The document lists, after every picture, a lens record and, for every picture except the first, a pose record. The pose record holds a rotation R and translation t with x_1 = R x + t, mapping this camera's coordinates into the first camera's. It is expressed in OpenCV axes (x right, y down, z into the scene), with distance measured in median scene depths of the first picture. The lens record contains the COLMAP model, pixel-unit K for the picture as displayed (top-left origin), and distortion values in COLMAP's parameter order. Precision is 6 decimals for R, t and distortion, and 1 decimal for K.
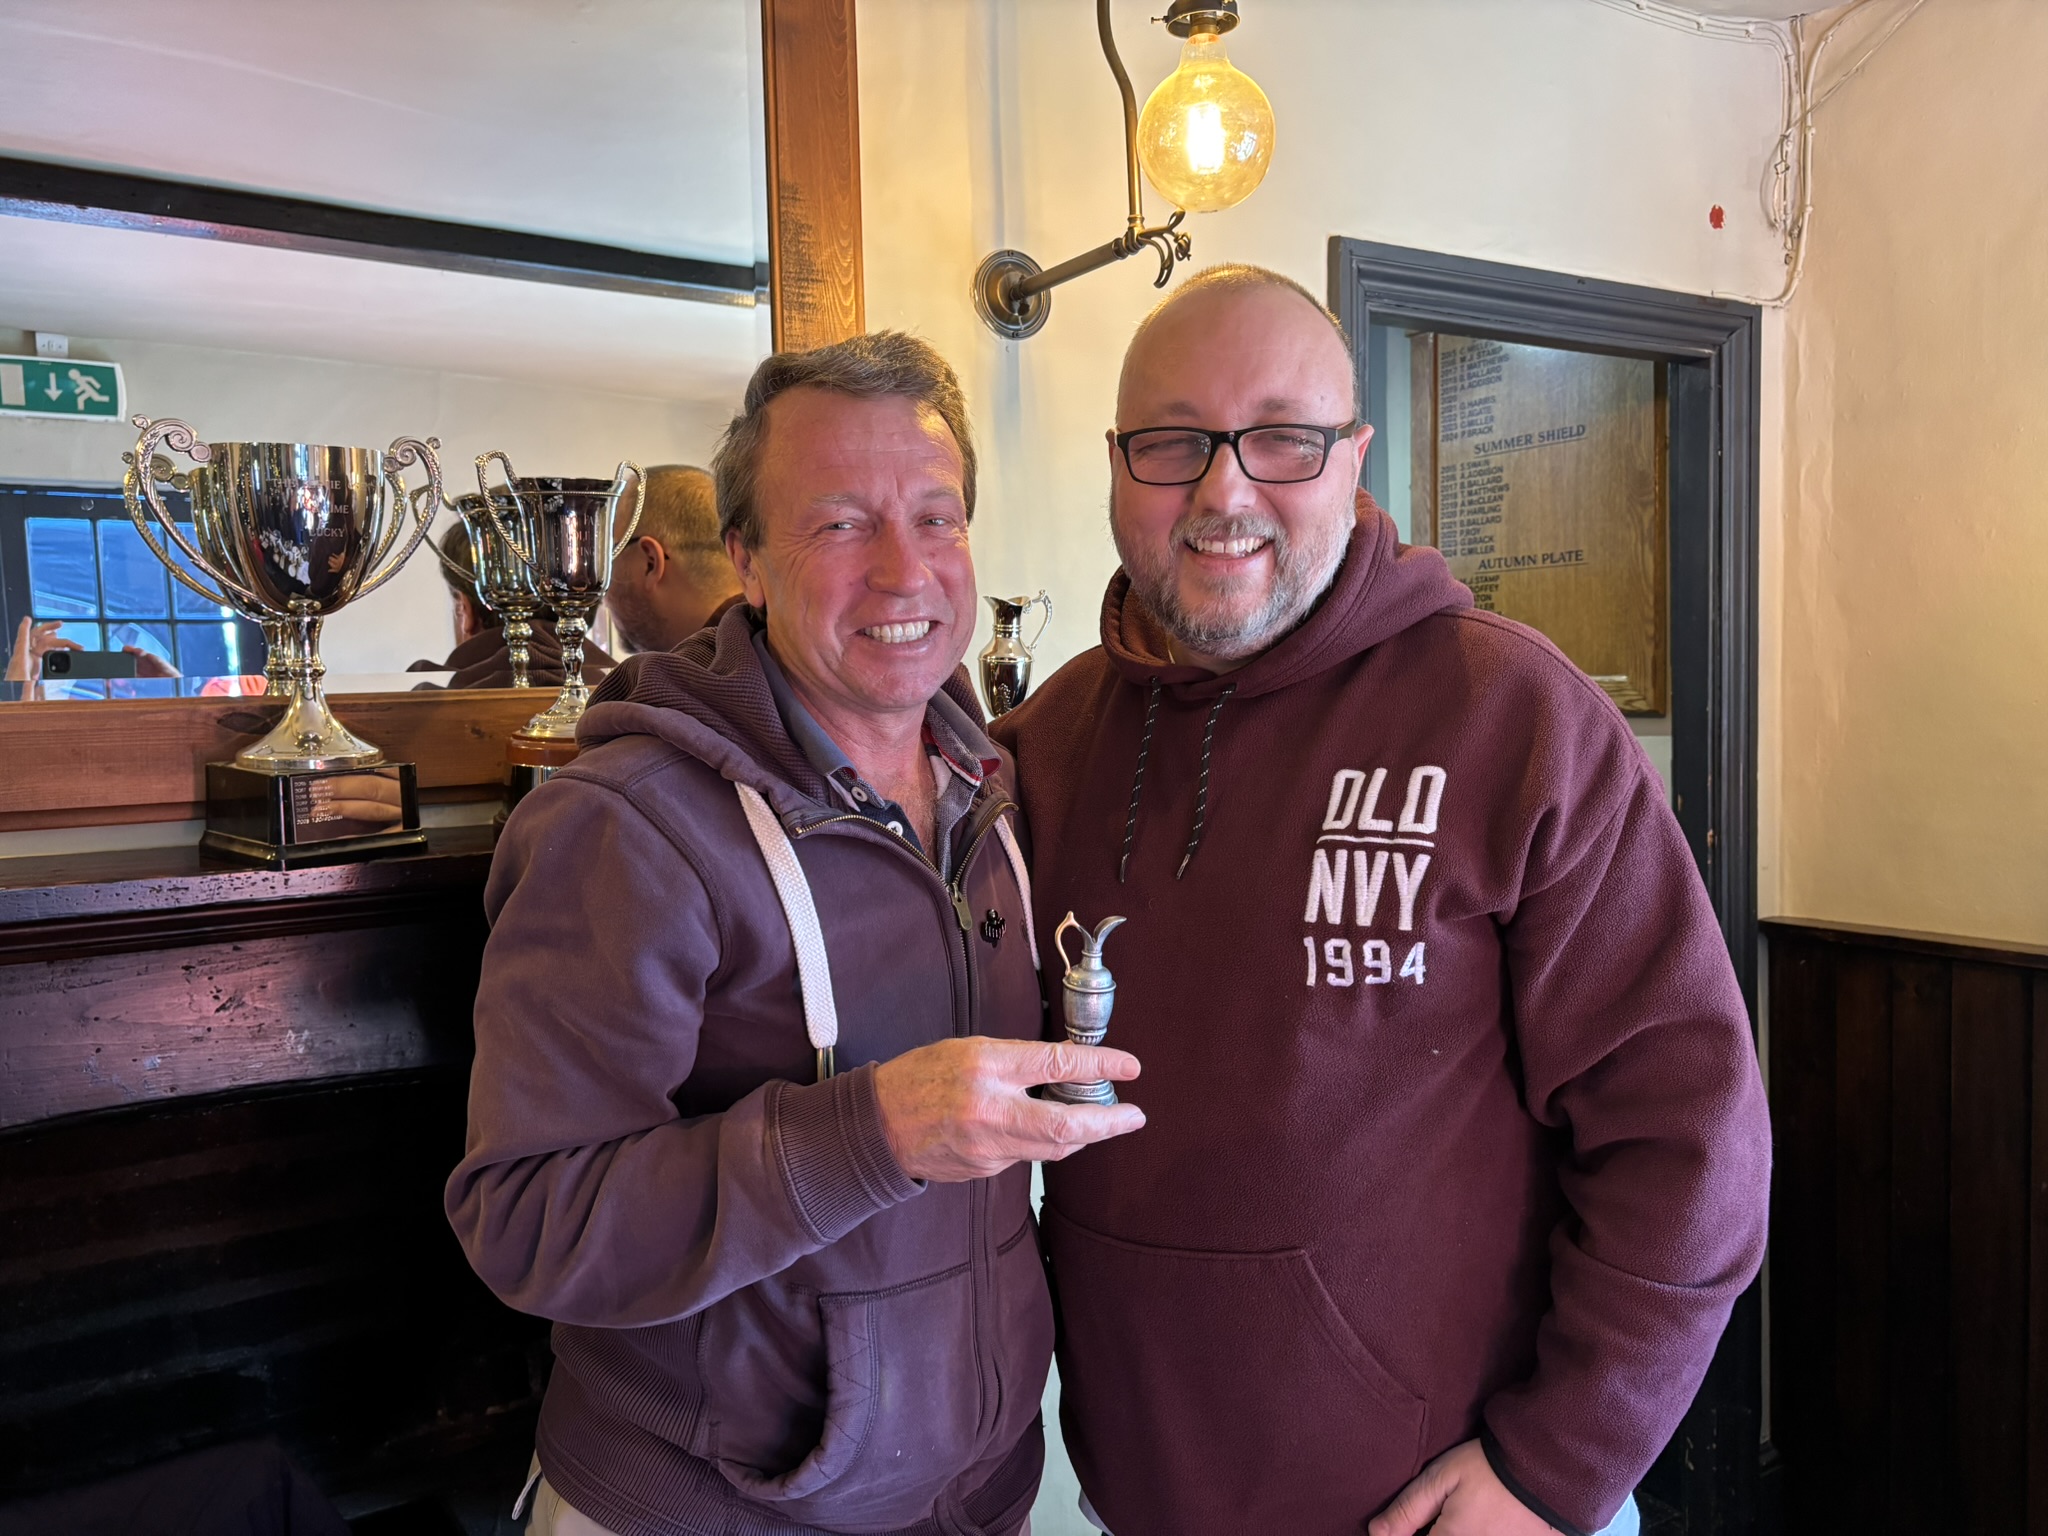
lens RADIAL K [[1552.0, 0, 1021.3], [0, 1552.0, 773.2], [0, 0, 1]] dist [0.029550, -0.037747]
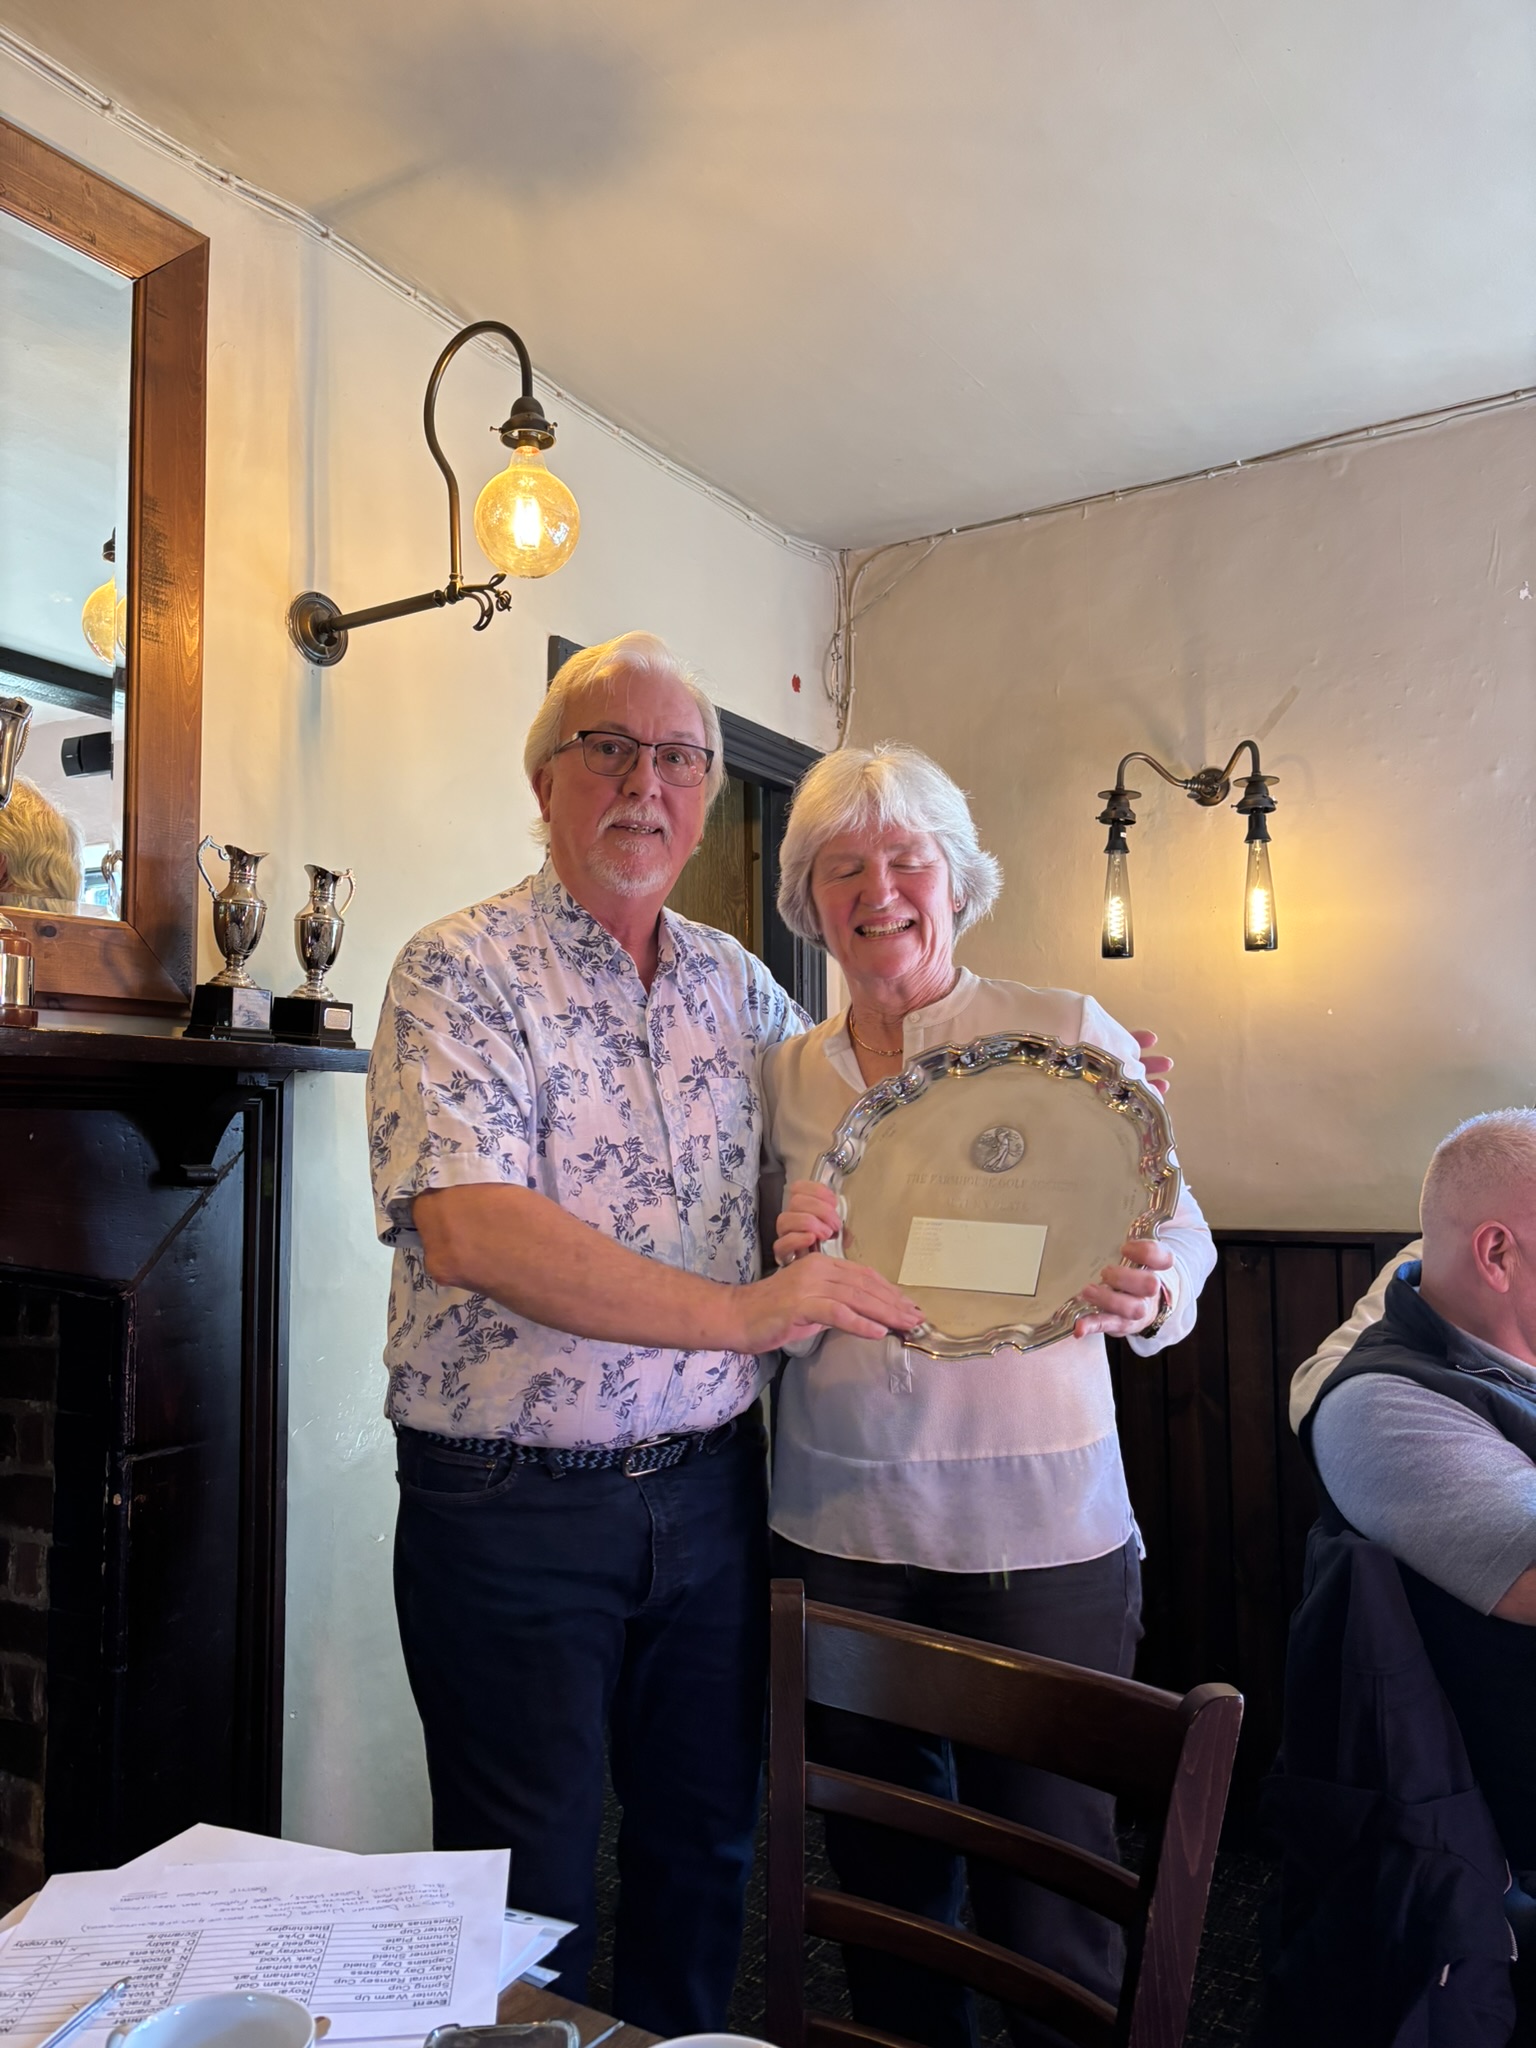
lens RADIAL K [[1559.0, 0, 763.7], [0, 1559.0, 1057.9], [0, 0, 1]] dist [0.012386, -0.002820]
pose [[0.889831, 0.042393, 0.454316, -0.227291], [0.014818, 0.992465, -0.121632, 0.163085], [-0.456049, 0.114963, 0.882498, -0.161399]]
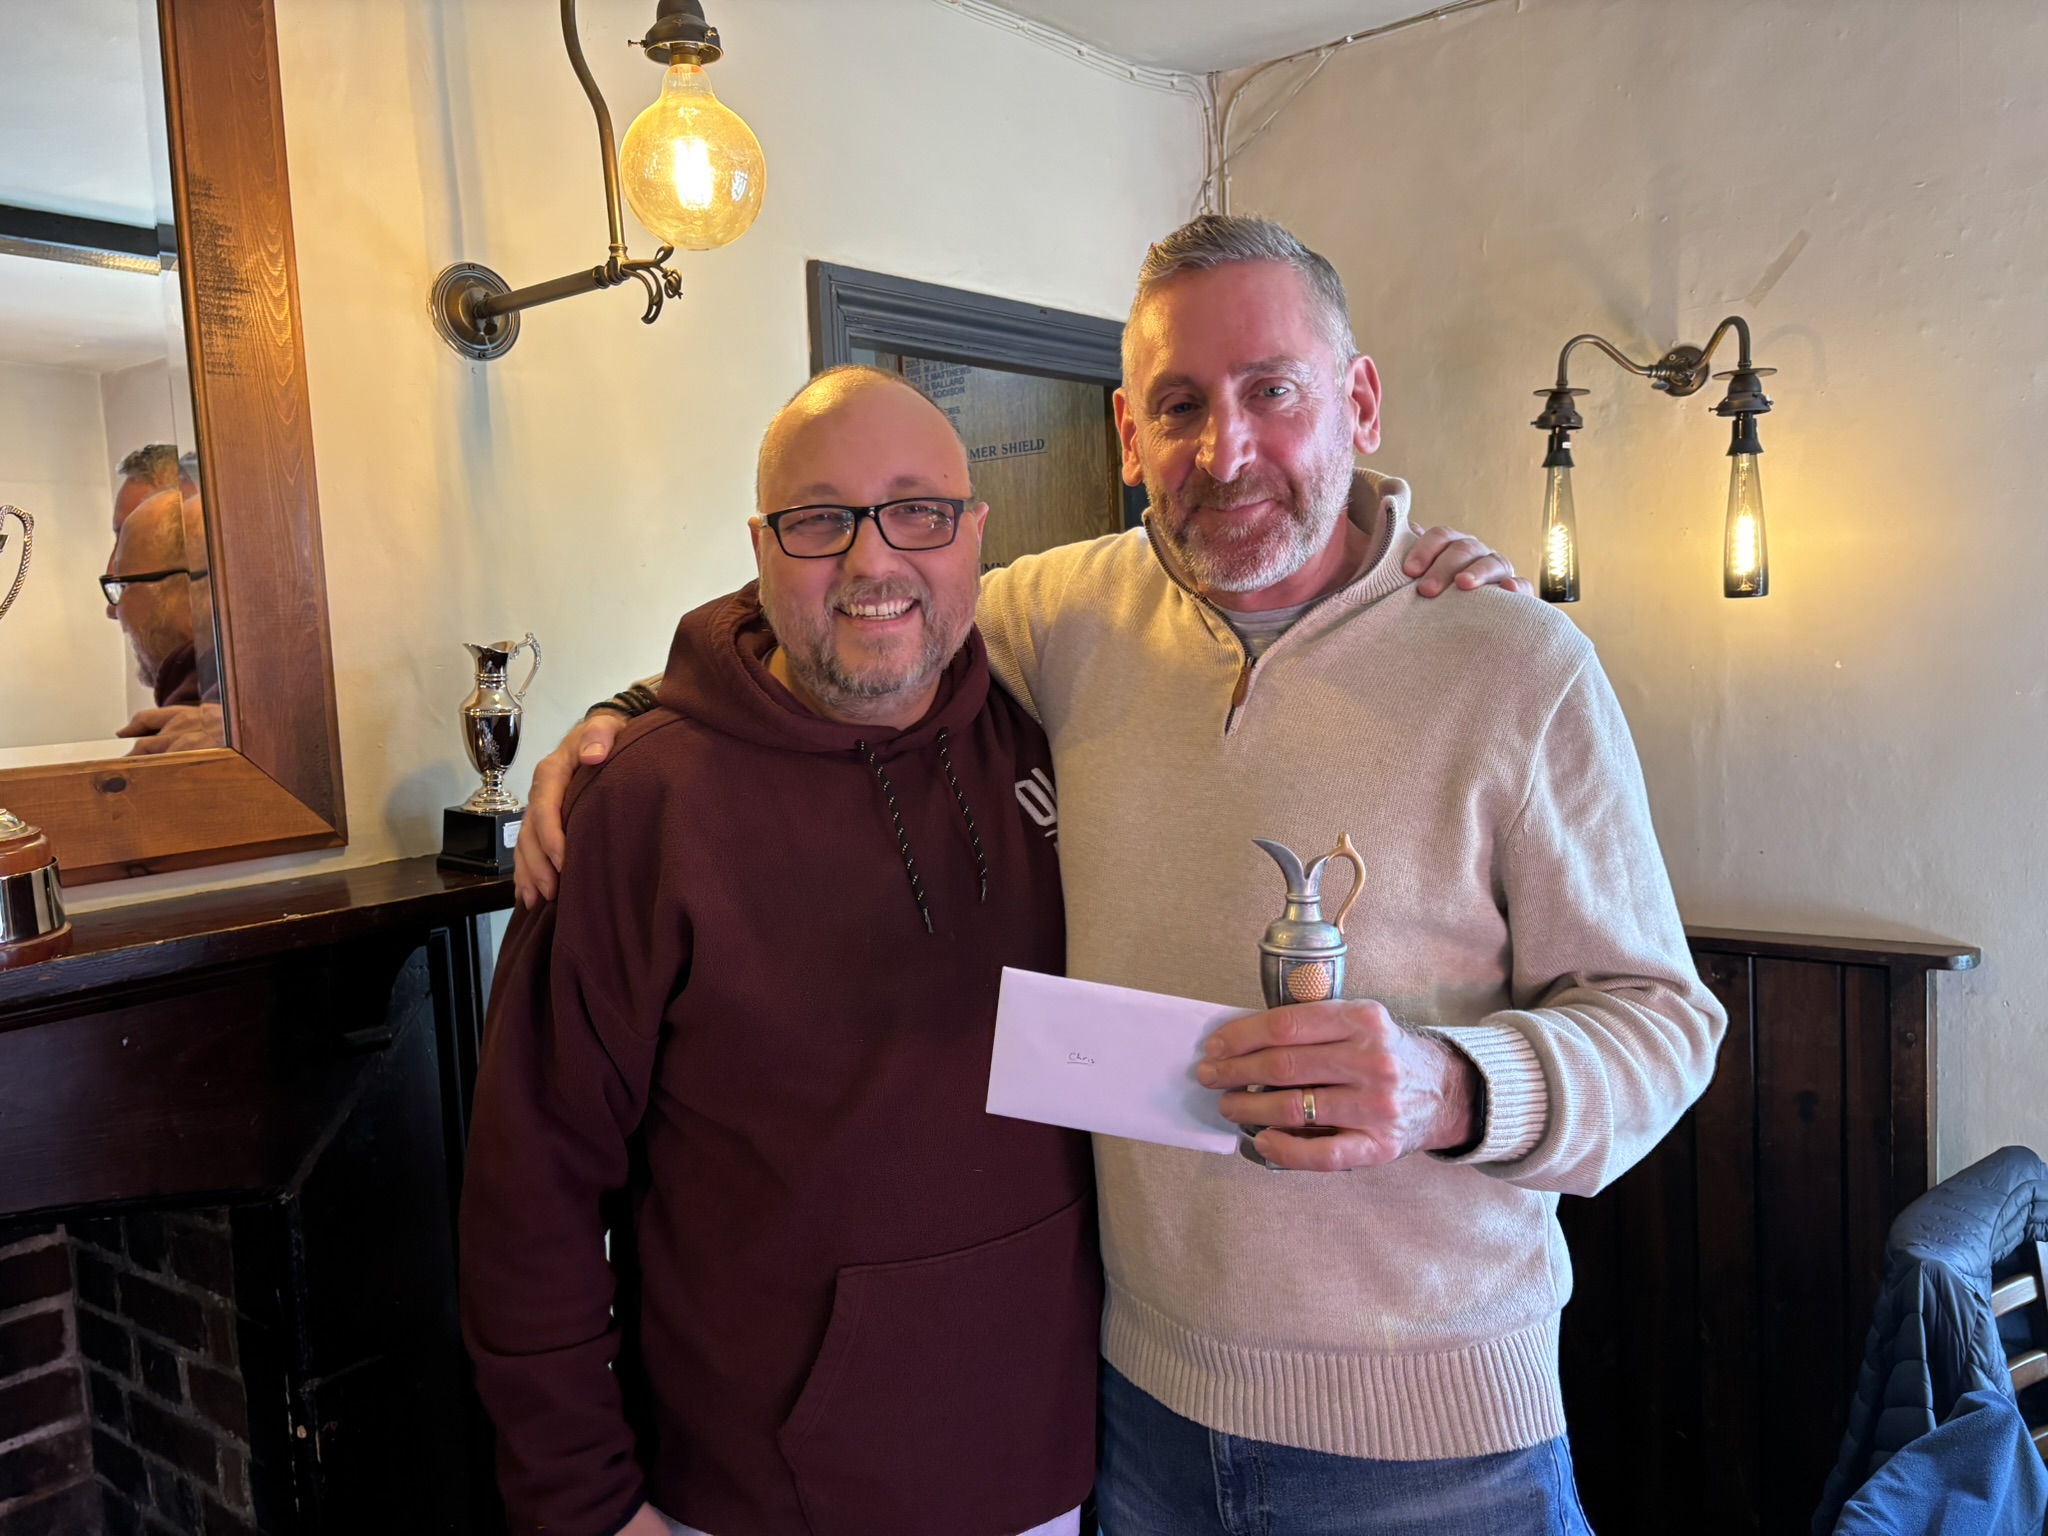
lens RADIAL K [[1559.0, 0, 1029.5], [0, 1559.0, 767.1], [0, 0, 1]] dist [0.012386, -0.002820]
pose [[0.939286, -0.052406, 0.339109, -0.025486], [0.047273, 0.998608, 0.023386, -0.045140], [-0.339862, -0.005936, 0.940457, 0.020721]]
